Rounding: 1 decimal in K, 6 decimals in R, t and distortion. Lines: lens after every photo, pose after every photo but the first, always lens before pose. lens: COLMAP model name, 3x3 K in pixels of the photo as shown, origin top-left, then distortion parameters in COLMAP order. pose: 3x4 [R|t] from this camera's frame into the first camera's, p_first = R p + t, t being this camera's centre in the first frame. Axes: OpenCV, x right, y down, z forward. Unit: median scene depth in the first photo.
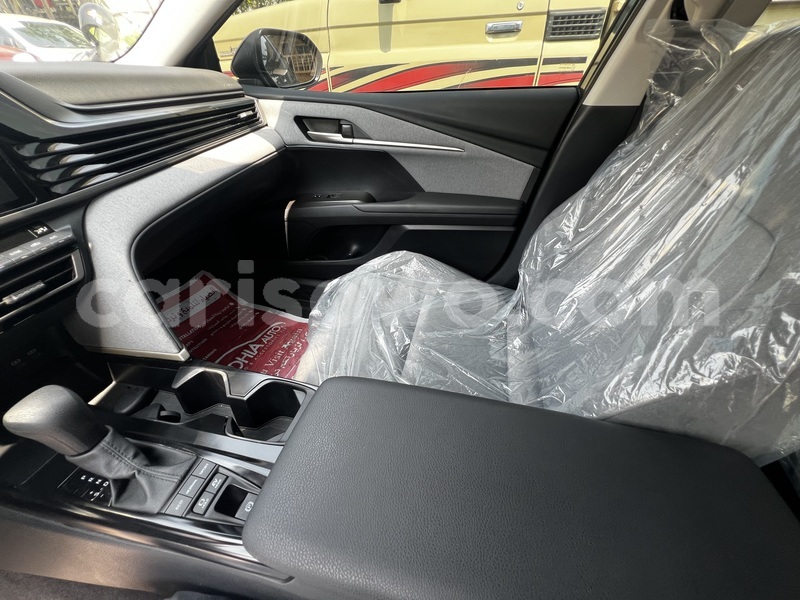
lens RADIAL K [[321.8, 0, 398.2], [0, 321.8, 298.9], [0, 0, 1]] dist [-0.002542, 0.000467]
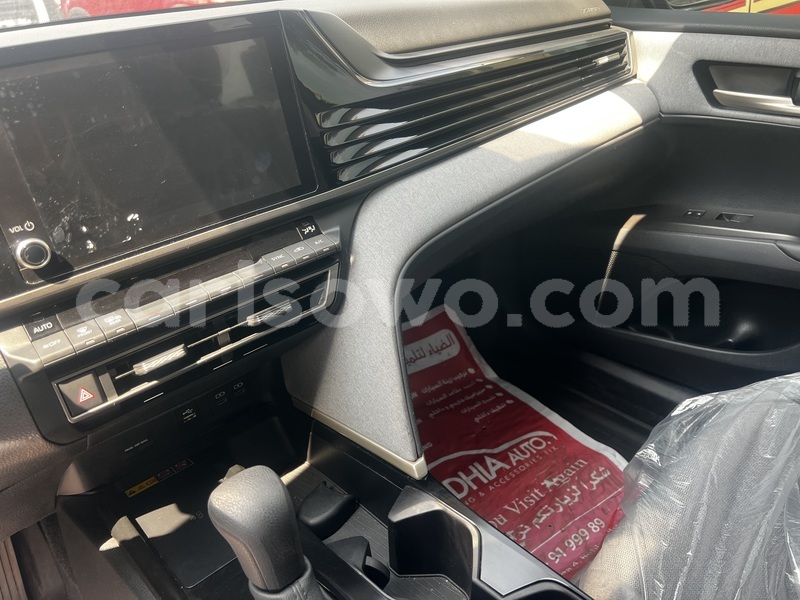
lens RADIAL K [[610.3, 0, 400.0], [0, 610.3, 300.0], [0, 0, 1]] dist [0.058178, -0.085172]
pose [[0.819917, 0.211480, -0.531989, -0.118597], [-0.276057, 0.960143, -0.043785, -0.035059], [0.501527, 0.182759, 0.845618, 0.007728]]
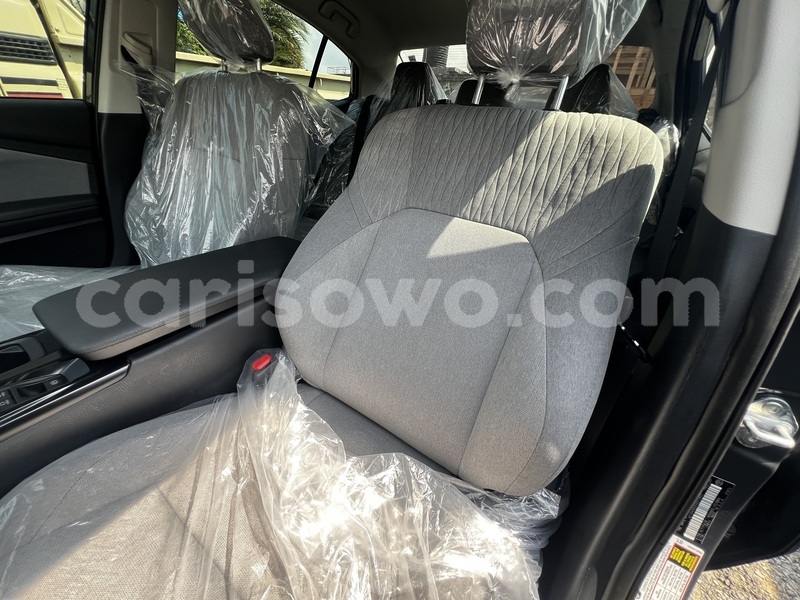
lens RADIAL K [[322.1, 0, 400.0], [0, 322.1, 300.0], [0, 0, 1]] dist [-0.000382, -0.000011]
pose [[0.362870, -0.436191, 0.823446, -0.384963], [0.497539, 0.837866, 0.224578, 0.346953], [-0.787897, 0.328204, 0.521058, -0.404437]]
